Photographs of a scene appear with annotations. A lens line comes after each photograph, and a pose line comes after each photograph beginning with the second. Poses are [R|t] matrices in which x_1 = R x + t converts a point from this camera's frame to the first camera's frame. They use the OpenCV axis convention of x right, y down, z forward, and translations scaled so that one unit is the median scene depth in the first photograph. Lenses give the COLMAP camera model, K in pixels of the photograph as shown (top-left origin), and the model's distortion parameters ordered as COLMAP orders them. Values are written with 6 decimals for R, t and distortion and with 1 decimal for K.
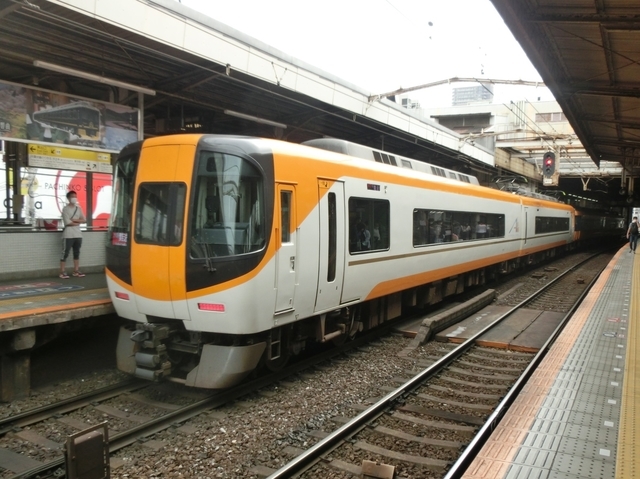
lens RADIAL K [[530.6, 0, 321.2], [0, 530.6, 256.4], [0, 0, 1]] dist [-0.001597, -0.000729]
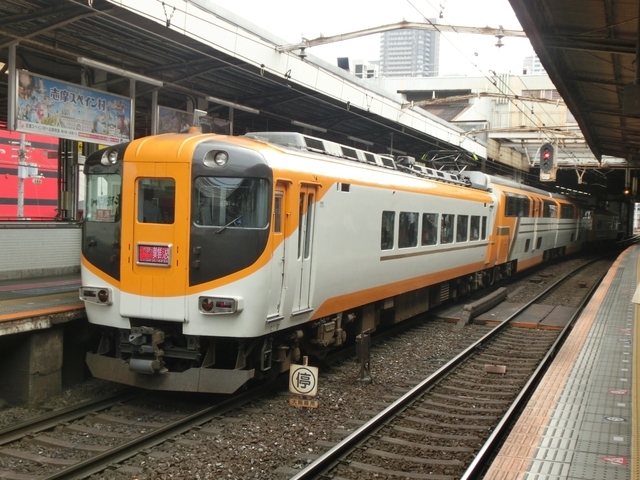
lens RADIAL K [[712.5, 0, 320.0], [0, 712.5, 240.0], [0, 0, 1]] dist [0.100964, 0.002459]
pose [[0.992662, 0.003494, 0.120872, -0.164502], [0.000855, 0.999355, -0.035904, 0.017911], [-0.120920, 0.035743, 0.992019, -0.272822]]
